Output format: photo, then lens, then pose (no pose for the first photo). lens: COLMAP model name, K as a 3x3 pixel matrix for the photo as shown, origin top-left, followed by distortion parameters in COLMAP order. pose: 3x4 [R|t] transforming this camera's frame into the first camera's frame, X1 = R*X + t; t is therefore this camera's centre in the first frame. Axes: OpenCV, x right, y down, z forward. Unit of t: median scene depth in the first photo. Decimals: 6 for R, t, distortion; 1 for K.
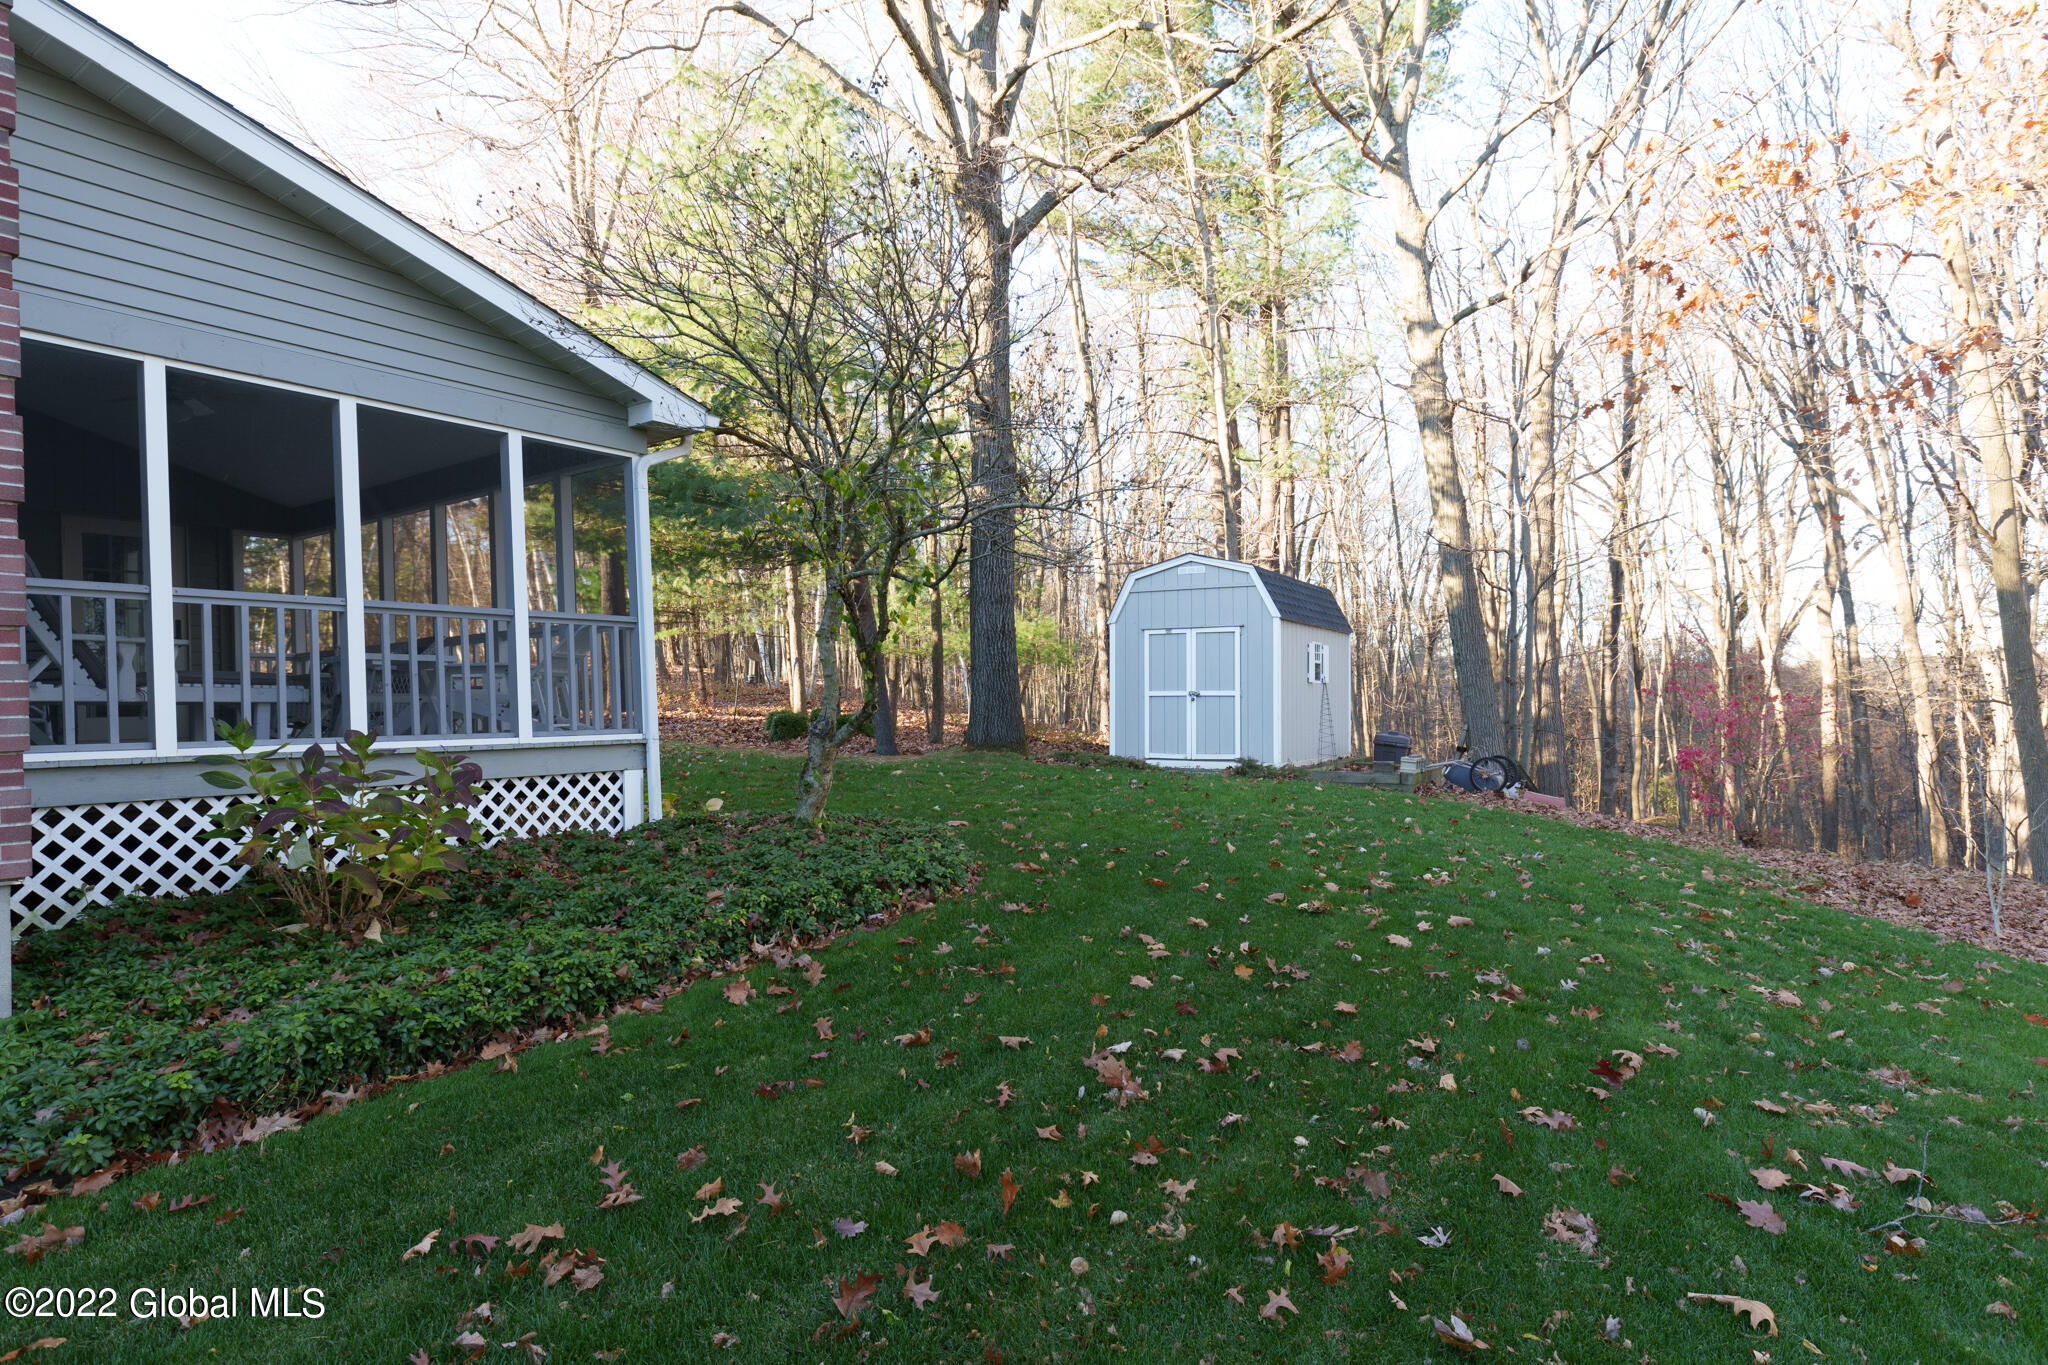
lens RADIAL K [[1174.7, 0, 1024.0], [0, 1174.7, 682.5], [0, 0, 1]] dist [0.001468, 0.000058]
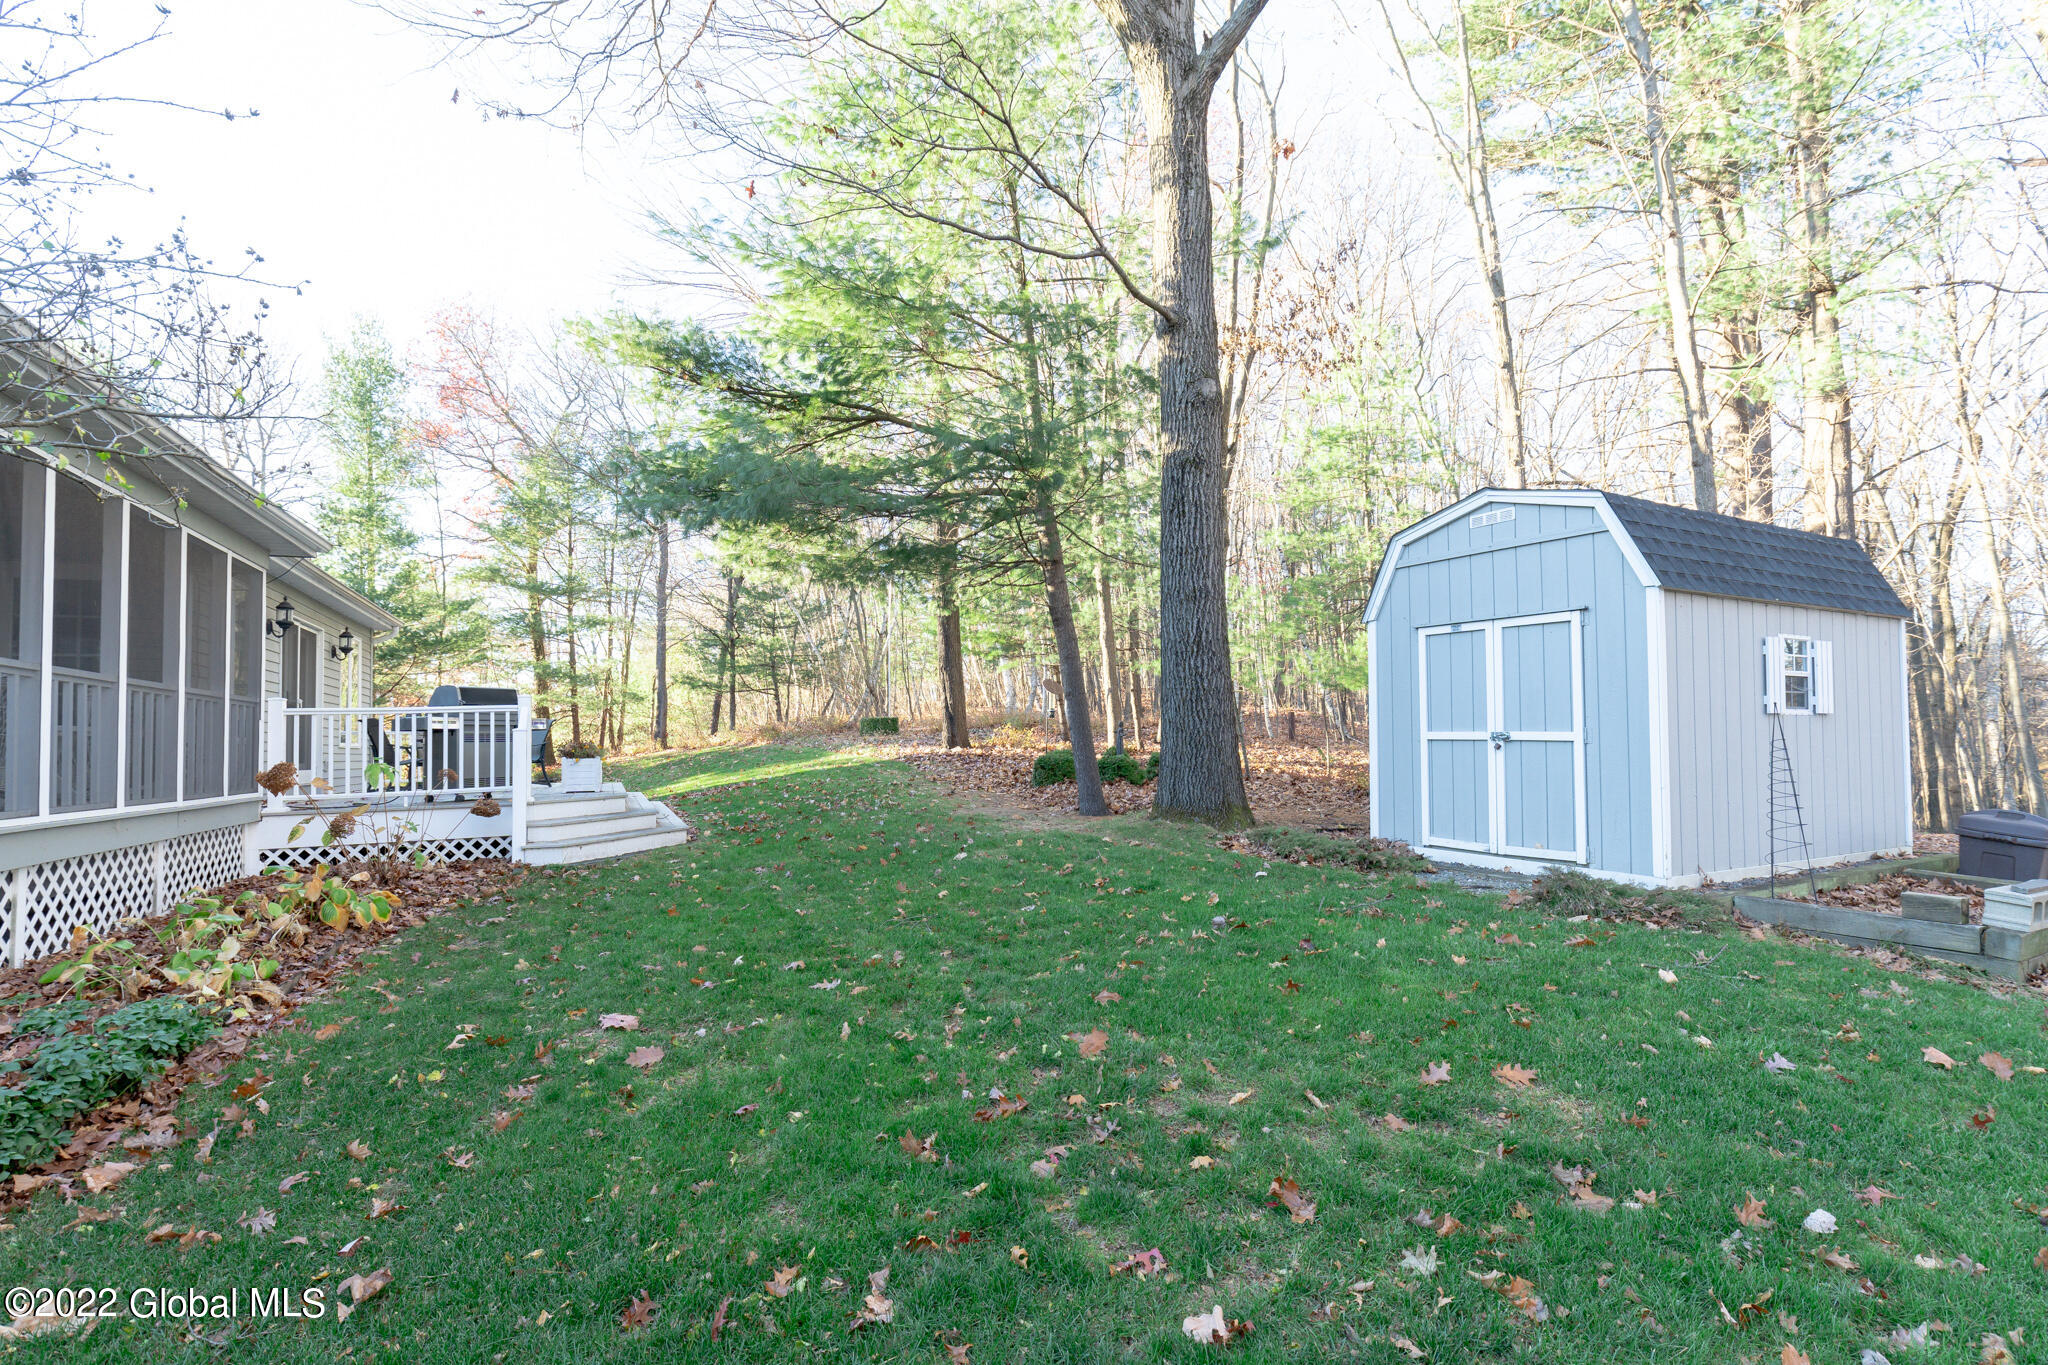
lens RADIAL K [[977.3, 0, 1024.0], [0, 977.3, 682.5], [0, 0, 1]] dist [-0.000569, -0.001299]
pose [[0.848118, -0.025098, -0.529213, 0.193579], [0.009796, 0.999449, -0.031700, -0.003356], [0.529717, 0.021701, 0.847896, 0.471754]]
